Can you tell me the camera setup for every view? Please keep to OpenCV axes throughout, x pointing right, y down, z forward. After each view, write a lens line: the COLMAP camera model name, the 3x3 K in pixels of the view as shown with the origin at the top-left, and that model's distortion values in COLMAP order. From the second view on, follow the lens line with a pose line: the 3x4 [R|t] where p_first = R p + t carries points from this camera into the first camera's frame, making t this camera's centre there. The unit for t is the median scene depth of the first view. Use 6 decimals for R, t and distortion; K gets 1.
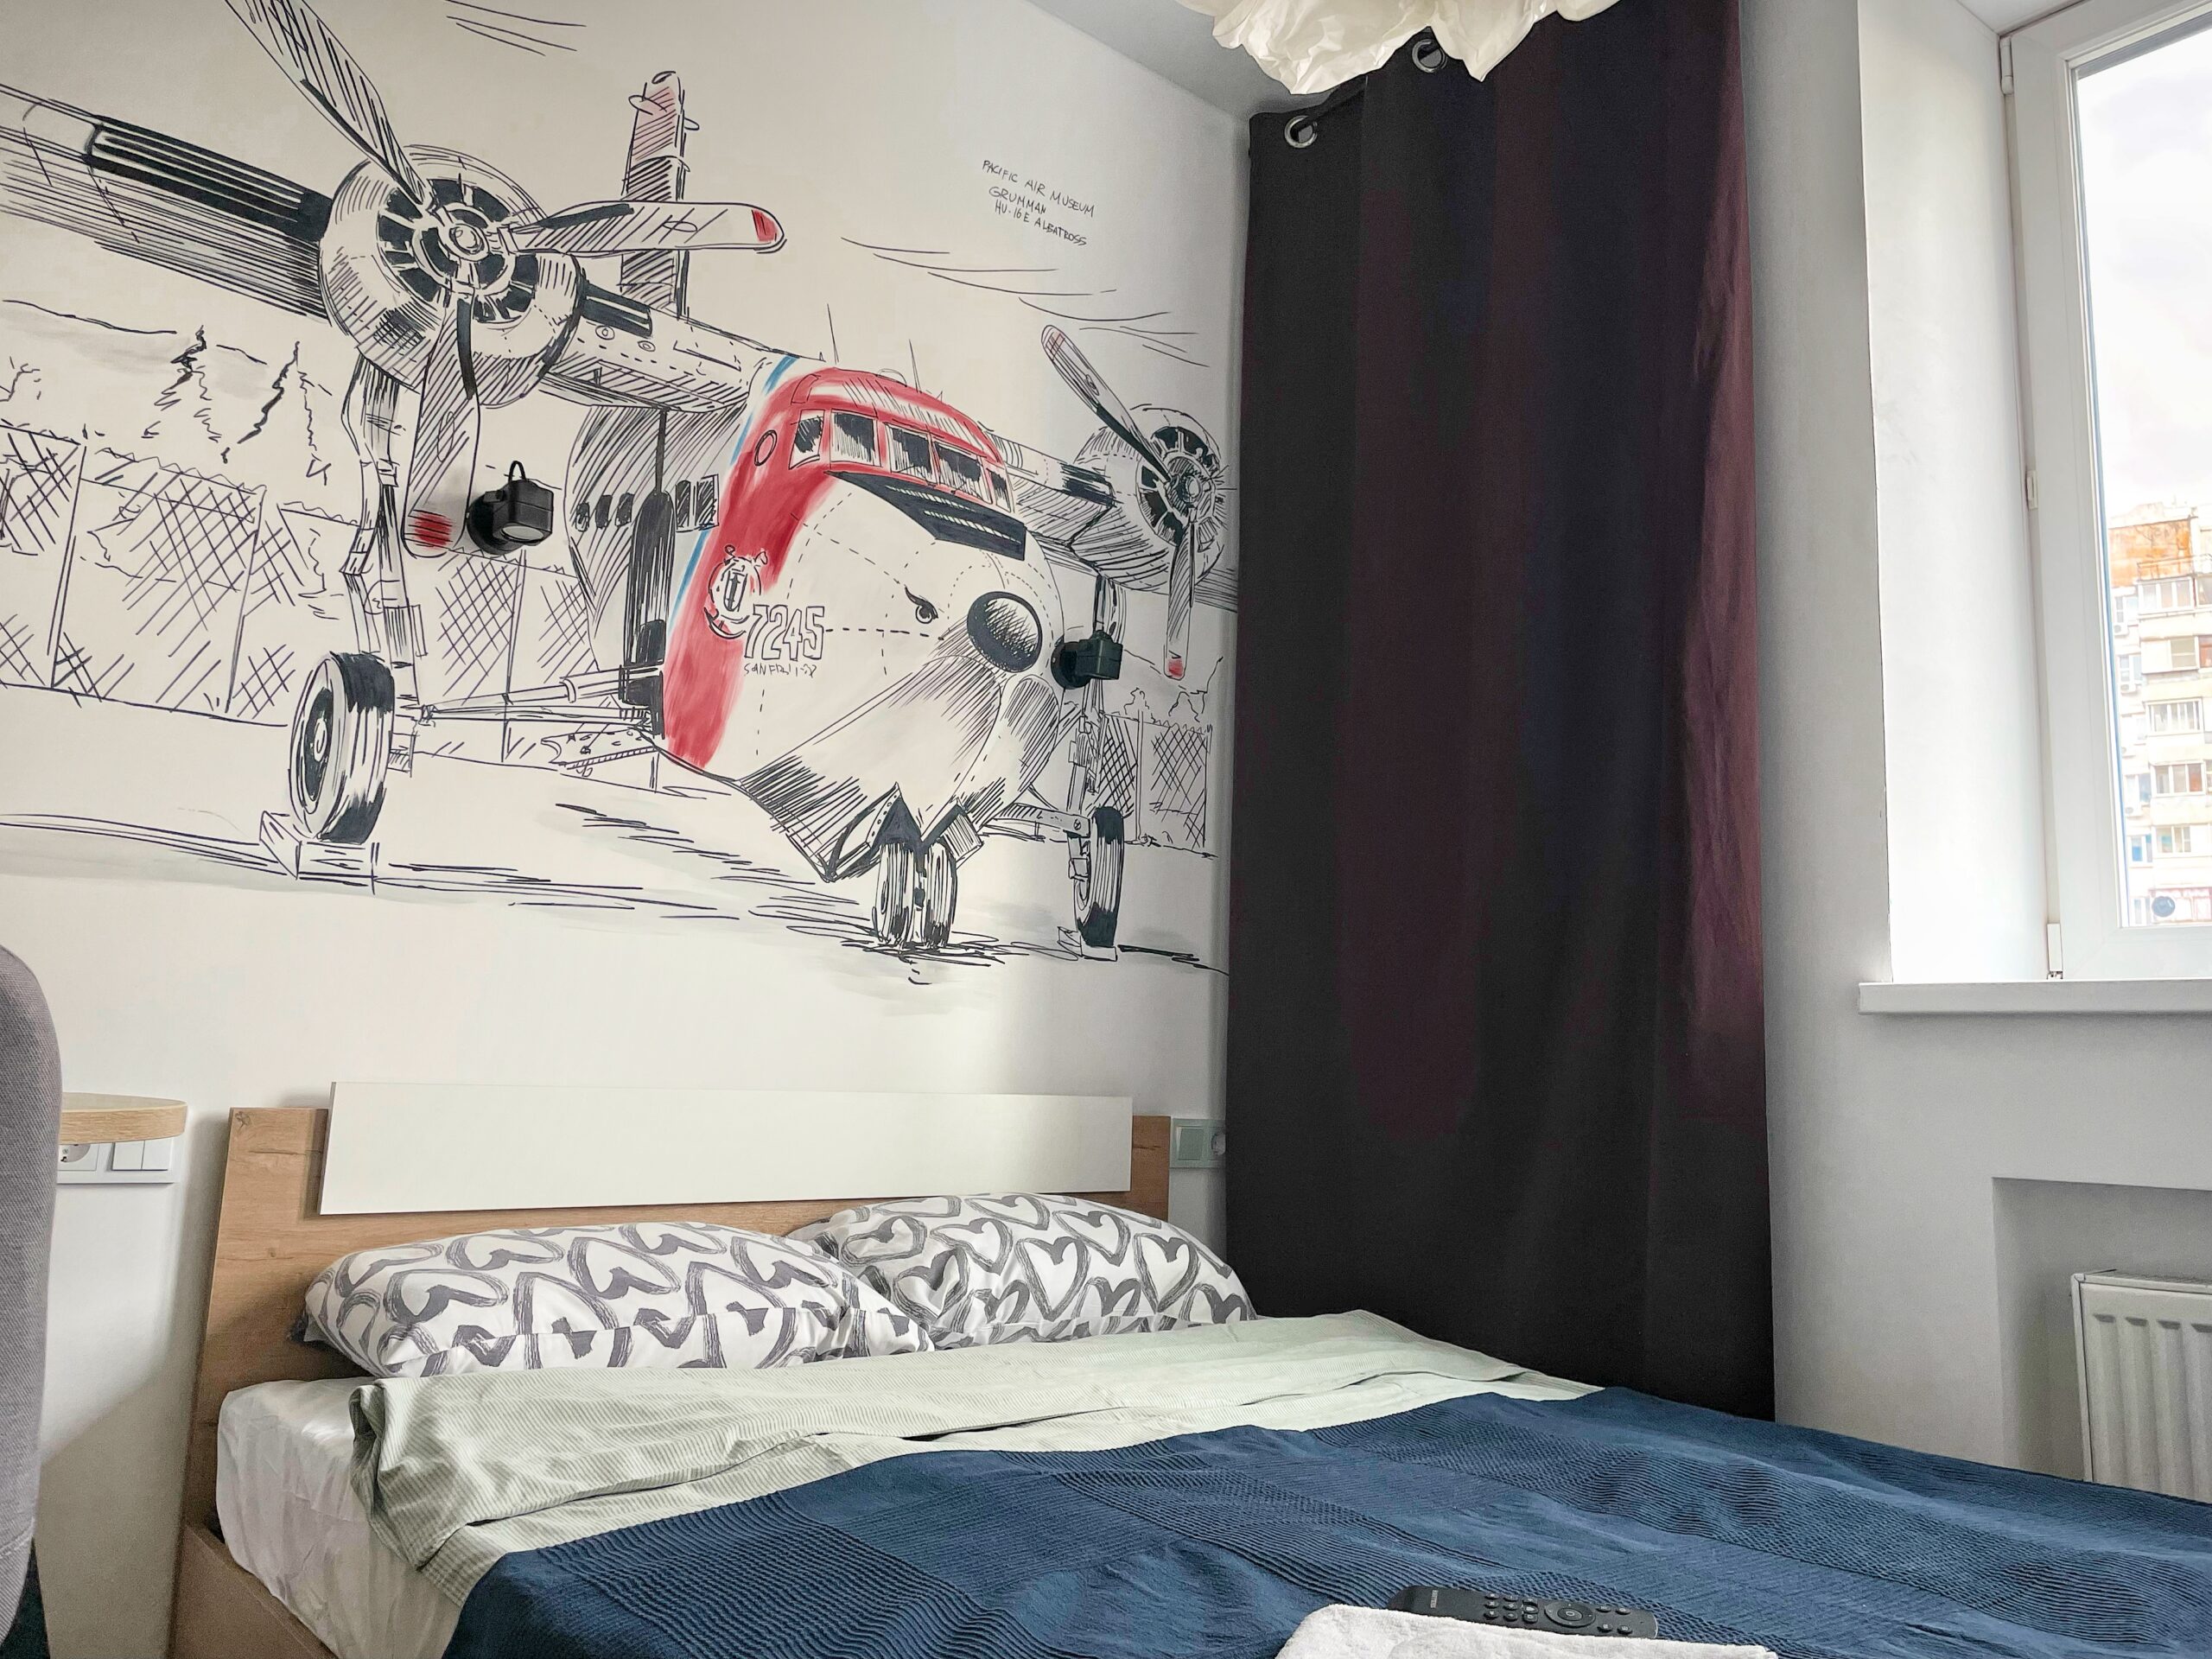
lens RADIAL K [[1659.9, 0, 1111.3], [0, 1659.9, 800.4], [0, 0, 1]] dist [0.066864, -0.096332]
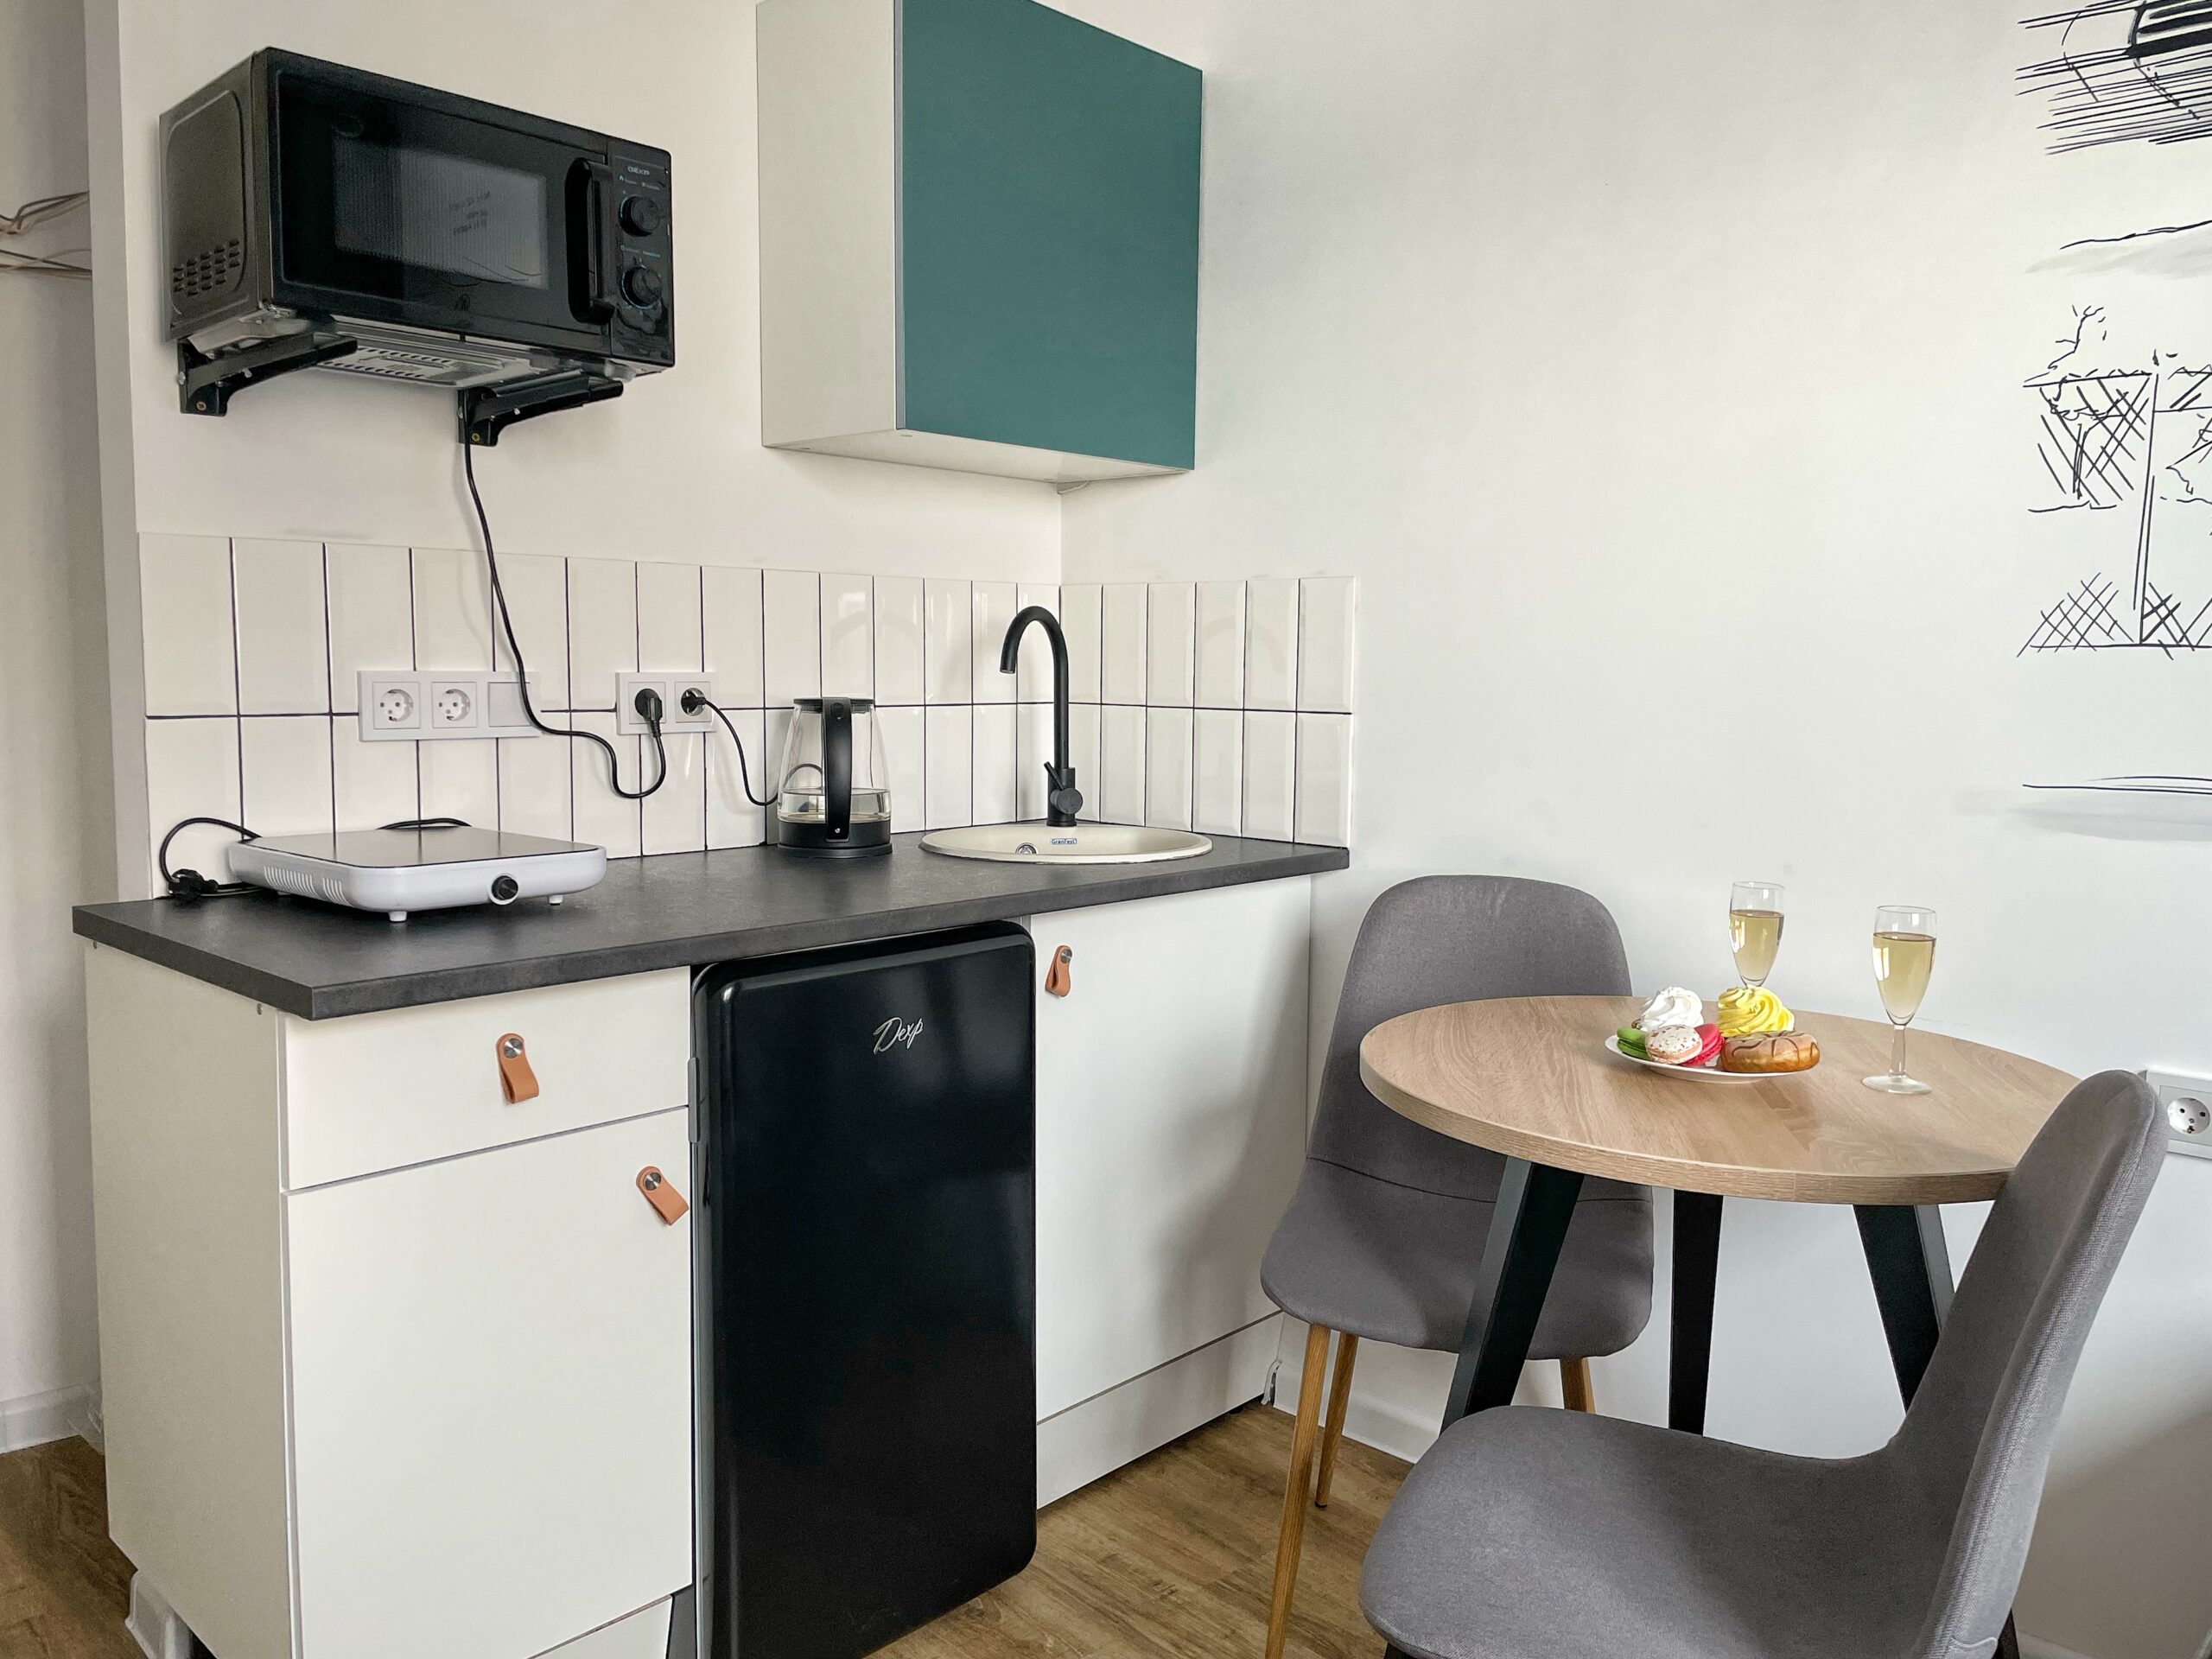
lens RADIAL K [[1676.0, 0, 1097.2], [0, 1676.0, 811.5], [0, 0, 1]] dist [0.064551, -0.085387]
pose [[0.099412, 0.050451, -0.993767, 0.228583], [0.150127, 0.986521, 0.065101, -0.103273], [0.983656, -0.155663, 0.090498, 0.257988]]
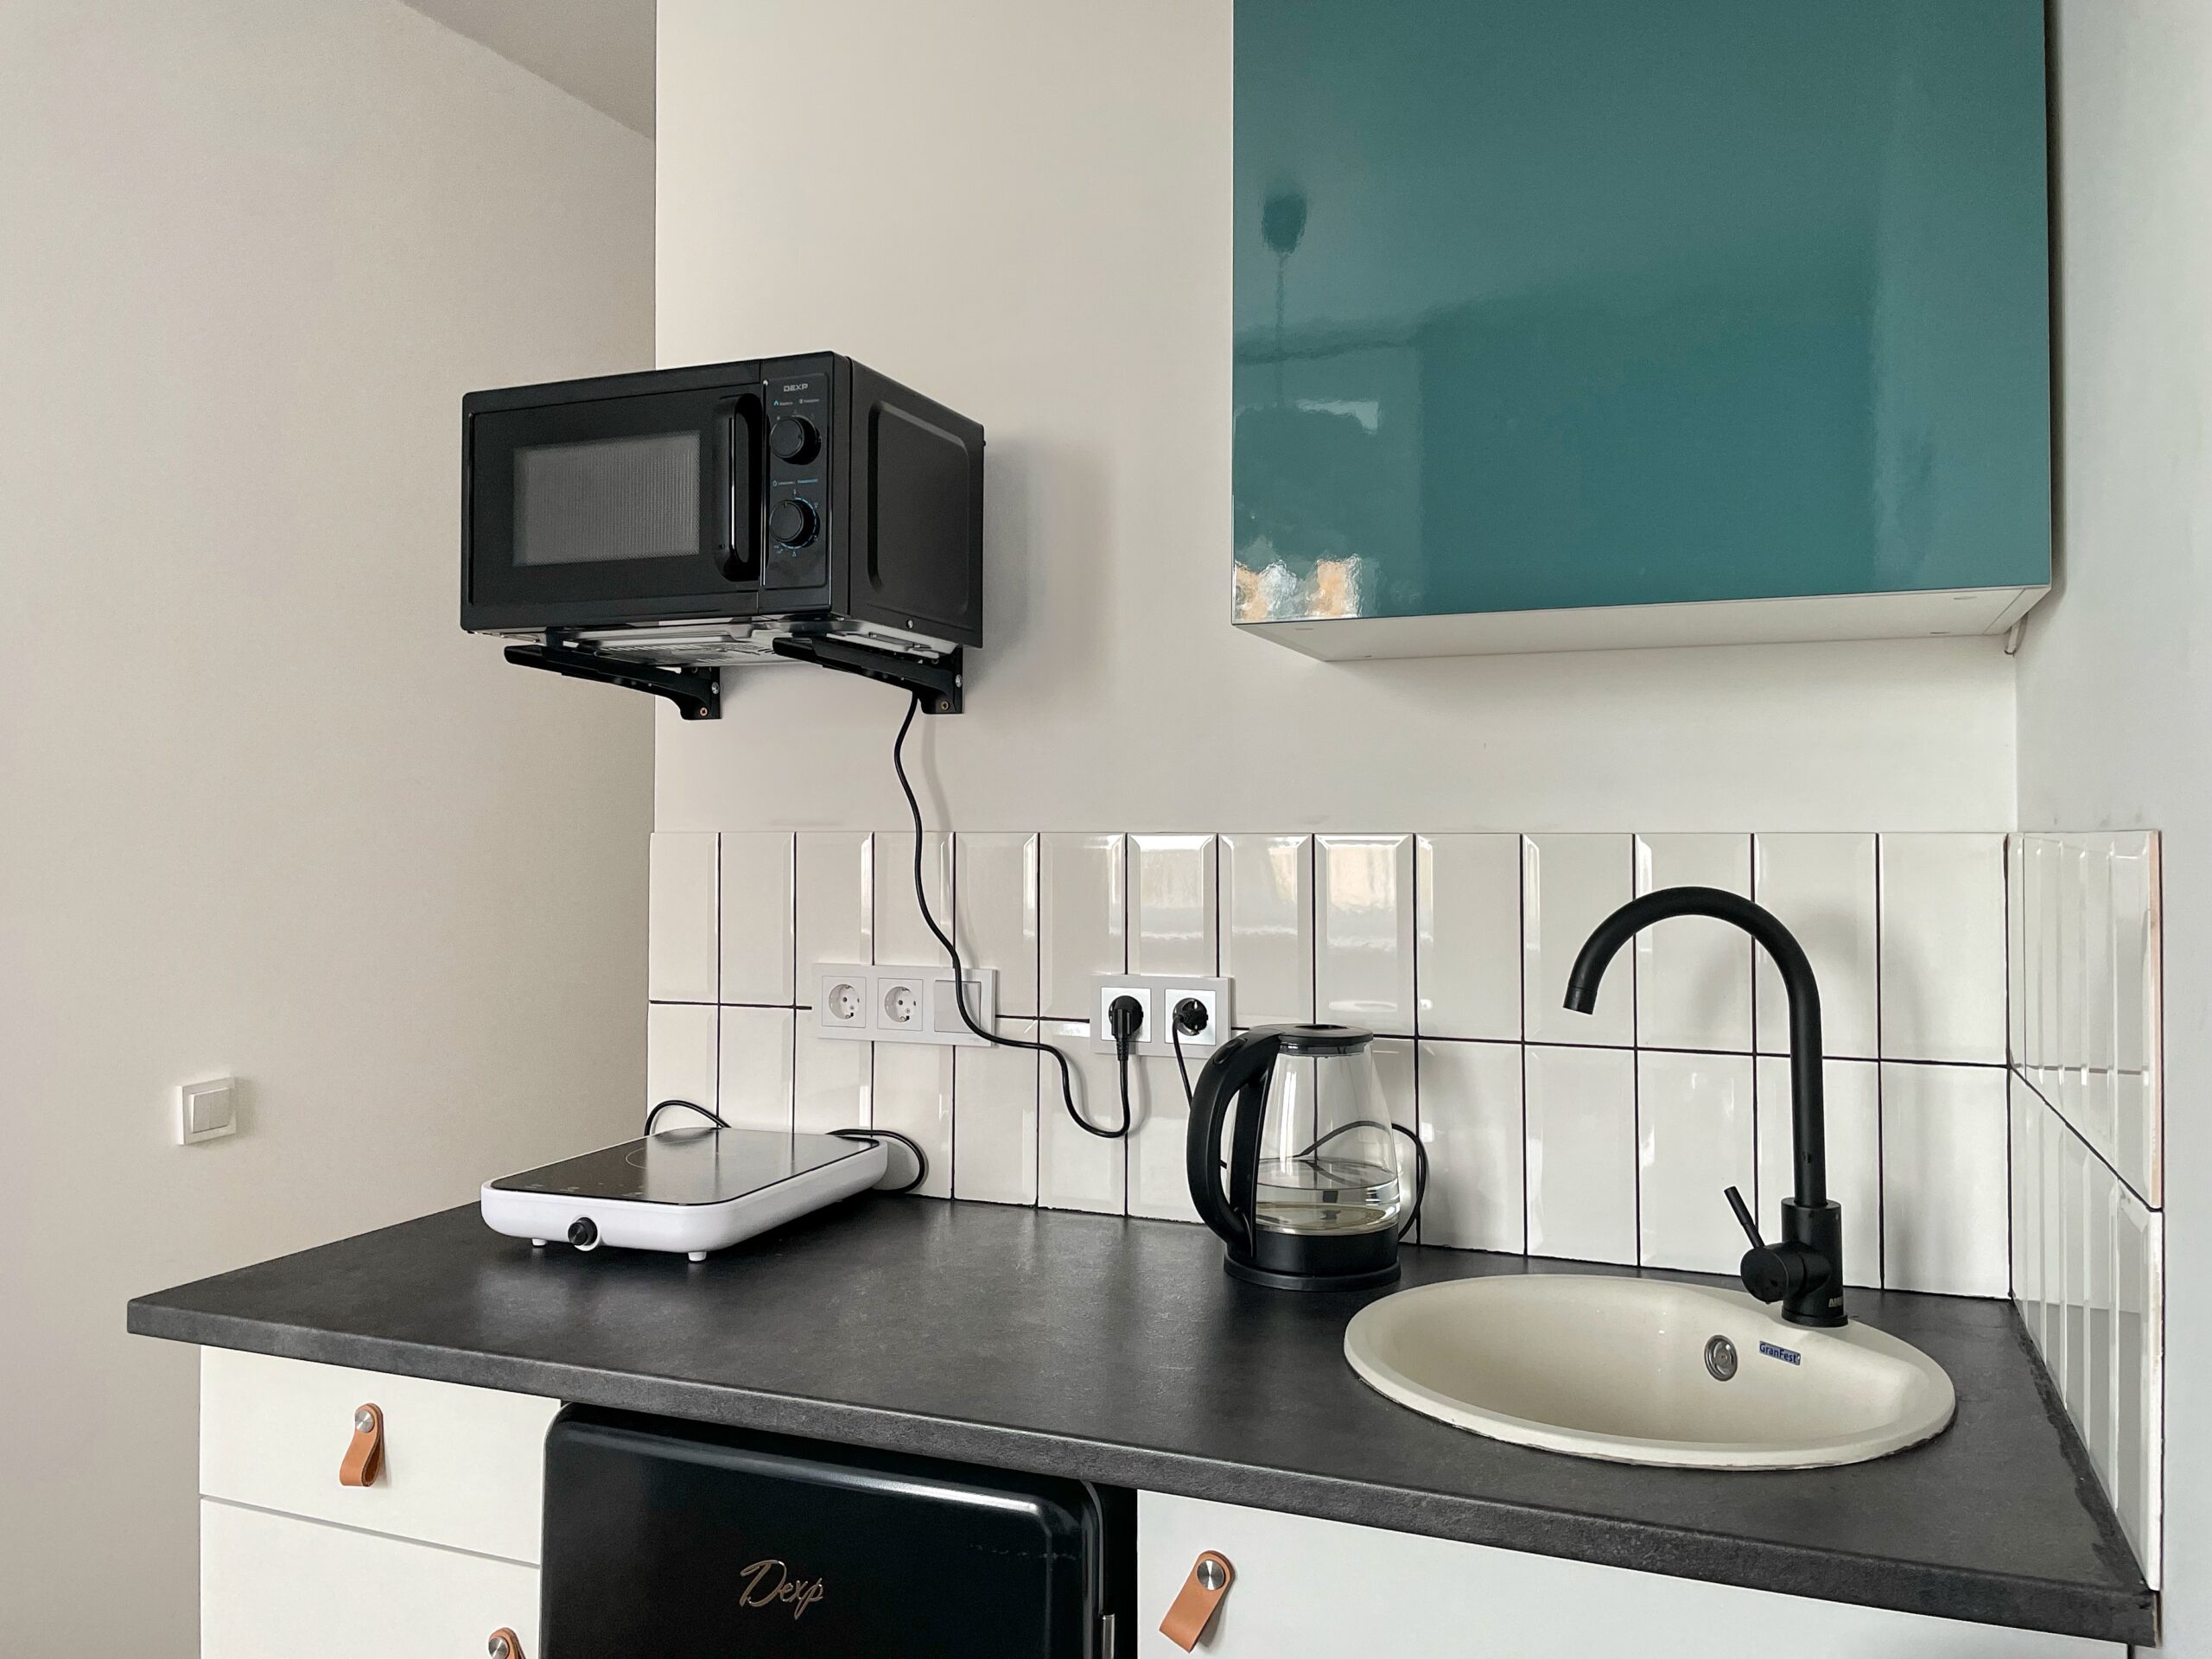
lens RADIAL K [[1676.0, 0, 1097.2], [0, 1676.0, 811.5], [0, 0, 1]] dist [0.064551, -0.085387]
pose [[-0.891746, -0.043920, -0.450401, -0.446817], [0.035839, 0.985299, -0.167038, -0.105984], [0.451116, -0.165098, -0.877062, 0.787055]]
